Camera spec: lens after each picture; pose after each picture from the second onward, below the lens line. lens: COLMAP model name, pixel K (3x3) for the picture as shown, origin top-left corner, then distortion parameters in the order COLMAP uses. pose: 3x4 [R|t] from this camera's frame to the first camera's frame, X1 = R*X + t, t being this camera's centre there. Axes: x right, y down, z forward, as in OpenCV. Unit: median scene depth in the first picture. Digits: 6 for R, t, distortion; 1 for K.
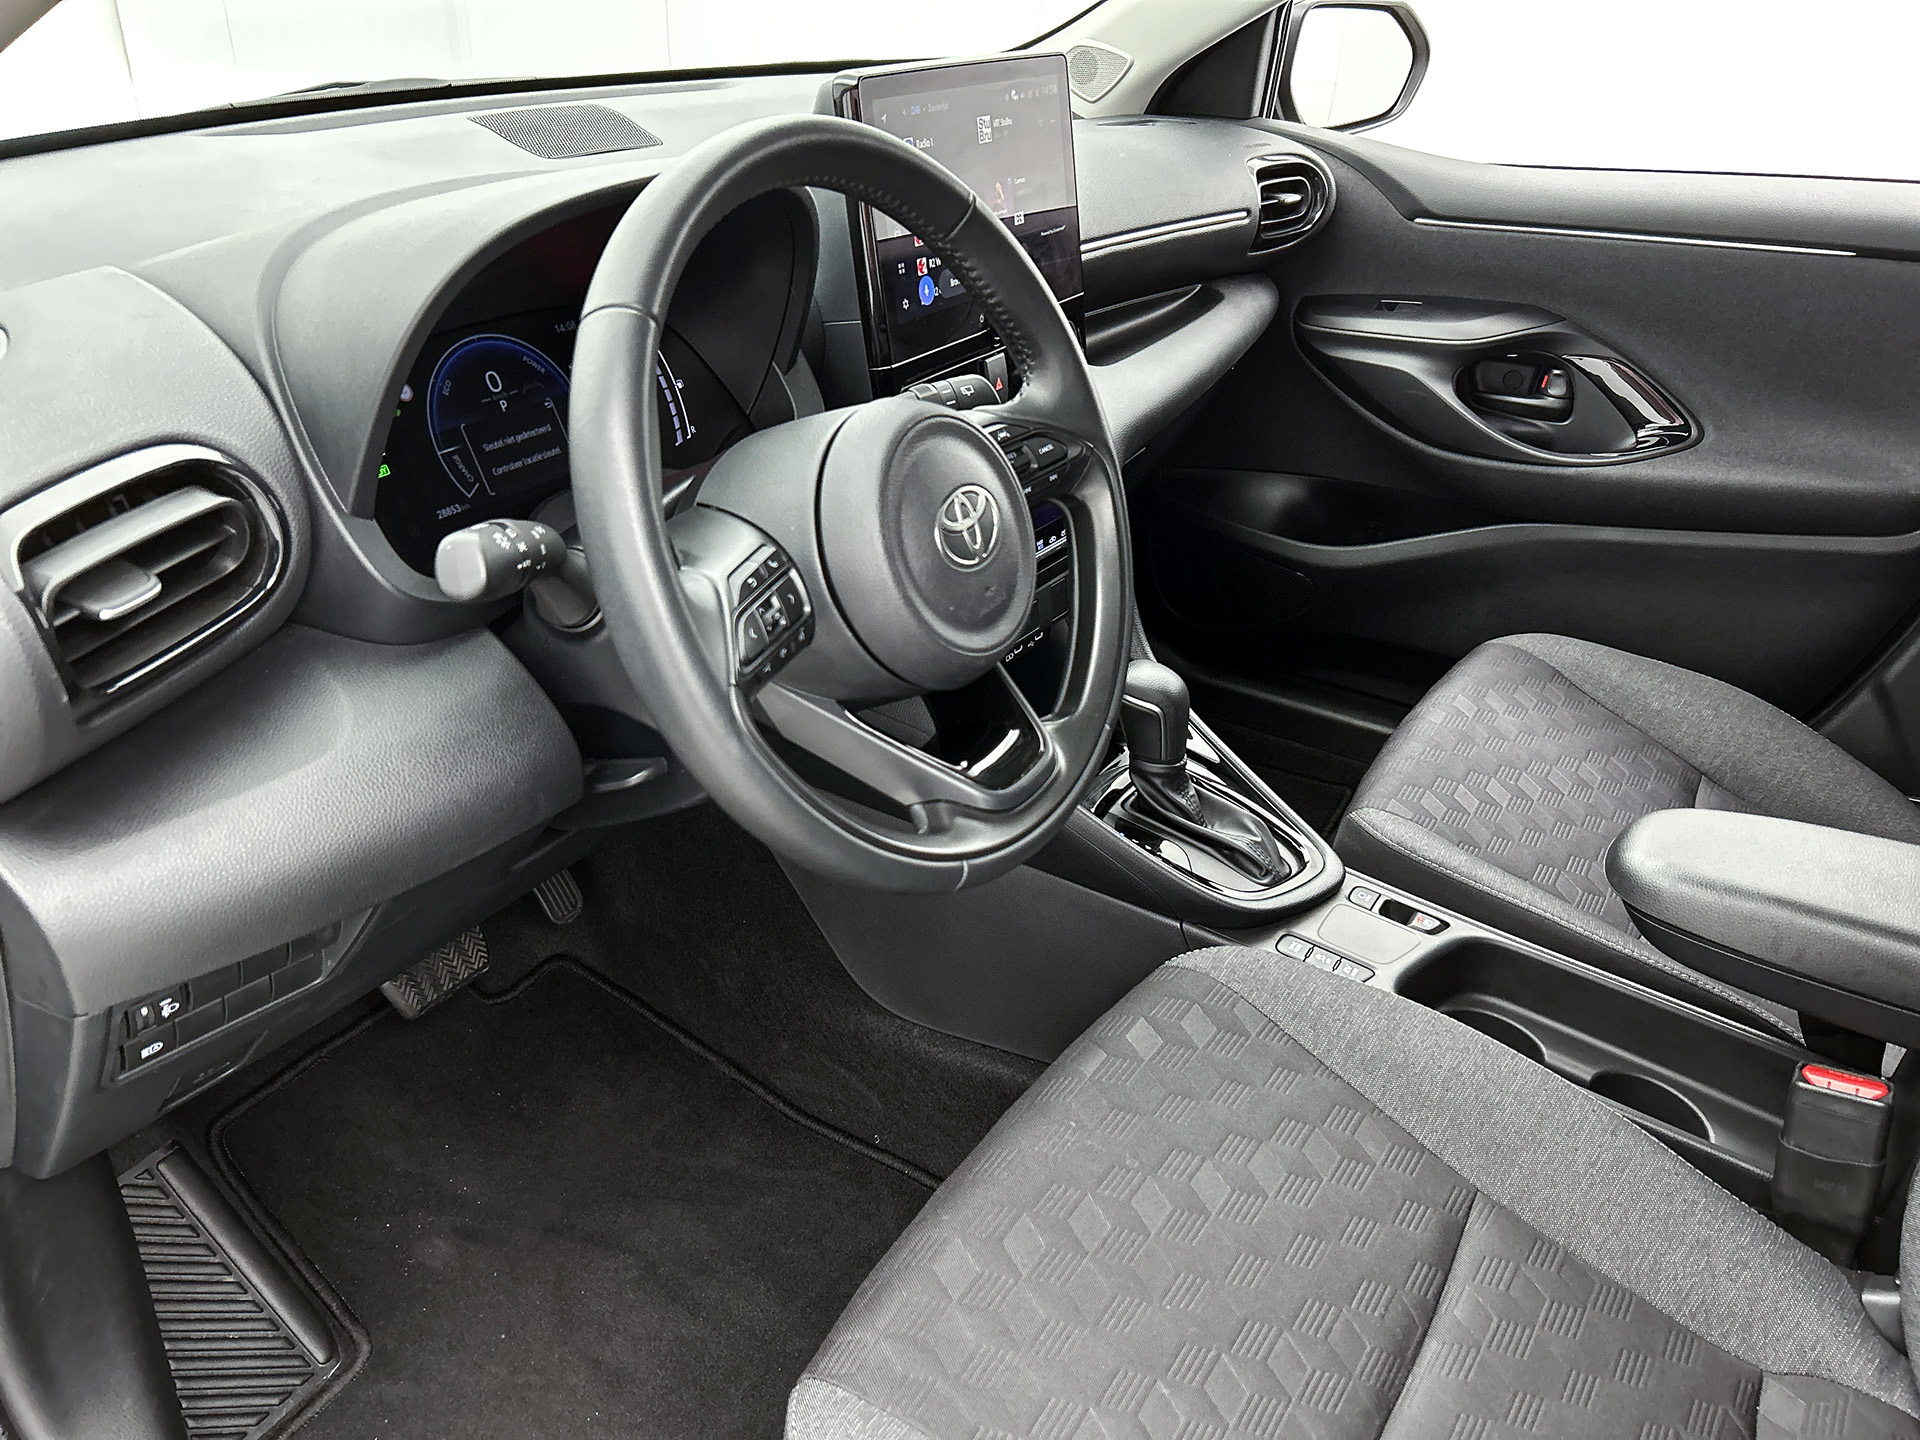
lens RADIAL K [[1474.4, 0, 961.3], [0, 1474.4, 734.4], [0, 0, 1]] dist [0.028837, -0.007069]
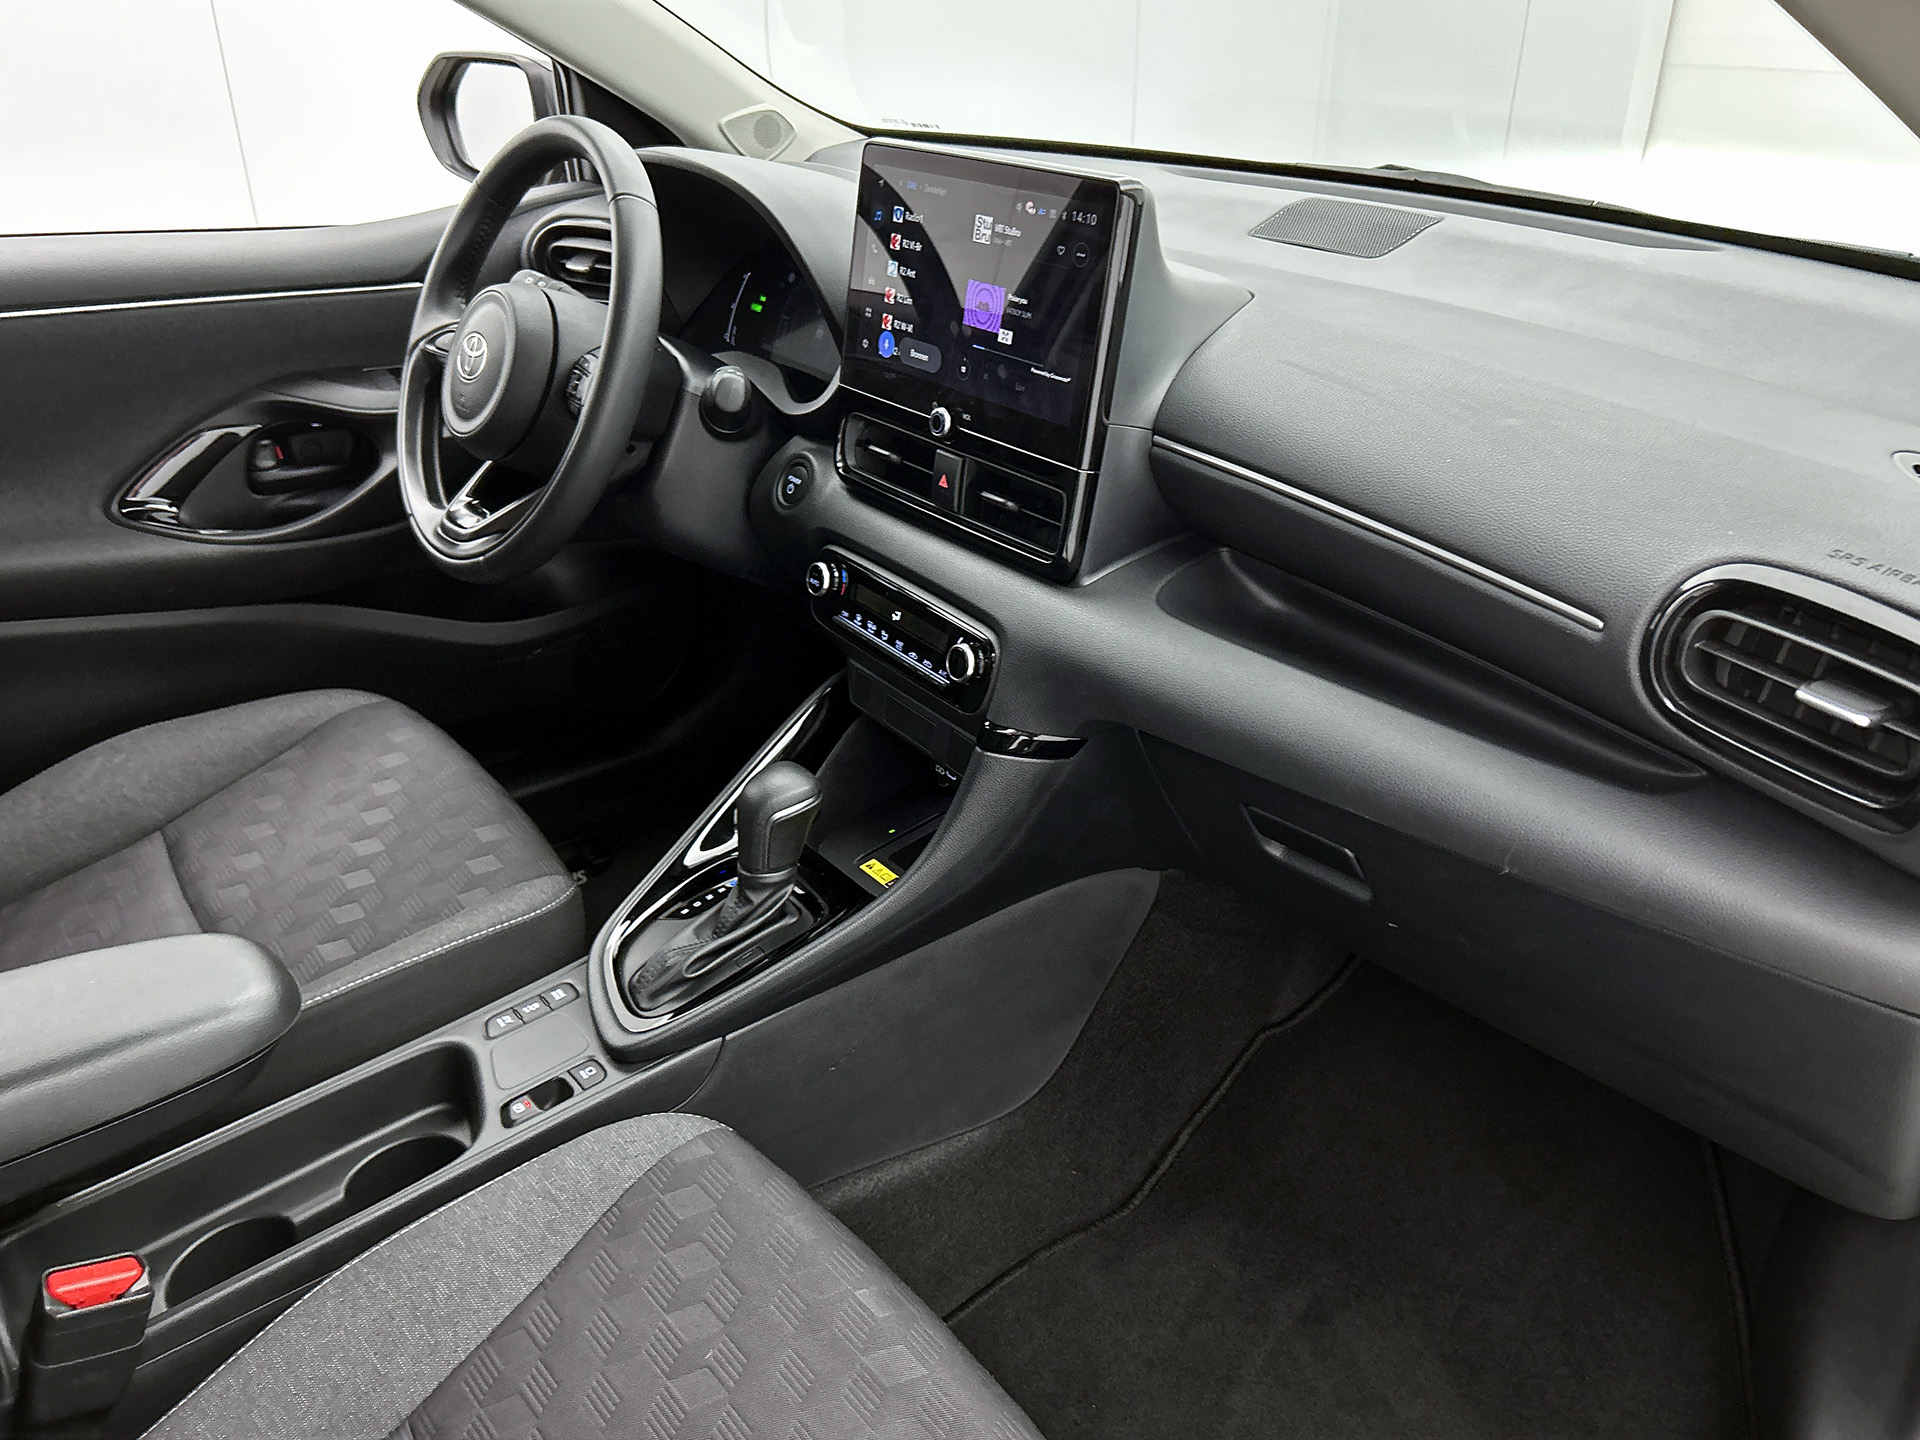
lens RADIAL K [[1474.4, 0, 959.3], [0, 1474.4, 725.2], [0, 0, 1]] dist [0.028837, -0.007069]
pose [[-0.333026, 0.400404, -0.853681, 0.630662], [-0.481494, 0.706209, 0.519069, -0.437717], [0.810714, 0.583905, -0.042394, 0.792538]]
